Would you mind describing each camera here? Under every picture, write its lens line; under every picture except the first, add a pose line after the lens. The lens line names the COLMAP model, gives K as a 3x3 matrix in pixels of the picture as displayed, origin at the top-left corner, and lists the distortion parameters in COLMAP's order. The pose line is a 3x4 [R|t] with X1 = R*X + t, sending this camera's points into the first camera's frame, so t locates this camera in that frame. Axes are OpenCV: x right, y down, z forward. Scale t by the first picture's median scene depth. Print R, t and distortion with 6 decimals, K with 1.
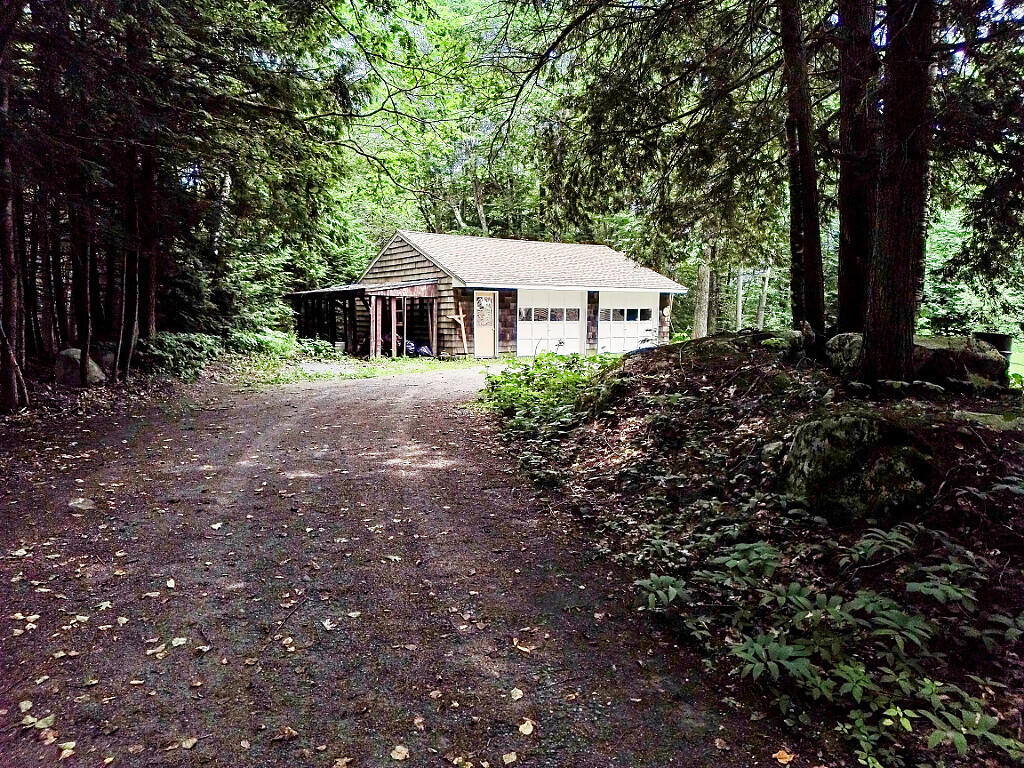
lens RADIAL K [[731.0, 0, 512.0], [0, 731.0, 384.0], [0, 0, 1]] dist [0.046048, -0.071299]
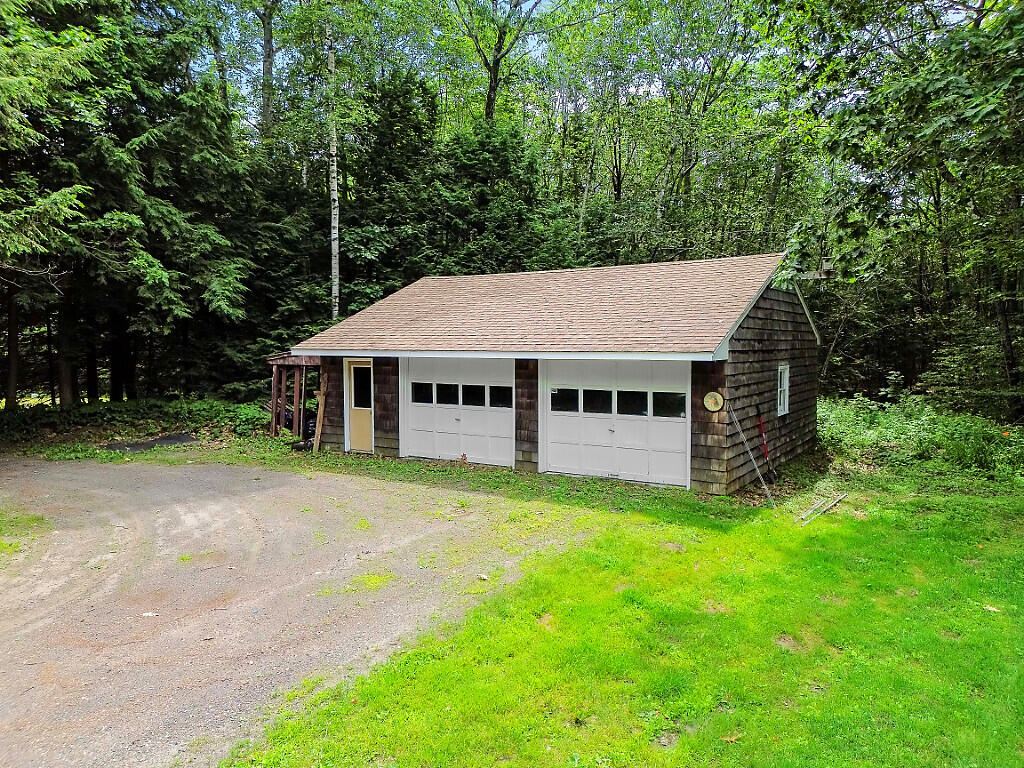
lens RADIAL K [[731.0, 0, 512.0], [0, 731.0, 384.0], [0, 0, 1]] dist [0.046048, -0.071299]
pose [[0.409181, 0.056193, -0.910721, 0.694885], [-0.077296, 0.996649, 0.026767, -0.136862], [0.909173, 0.059442, 0.412154, 0.858602]]
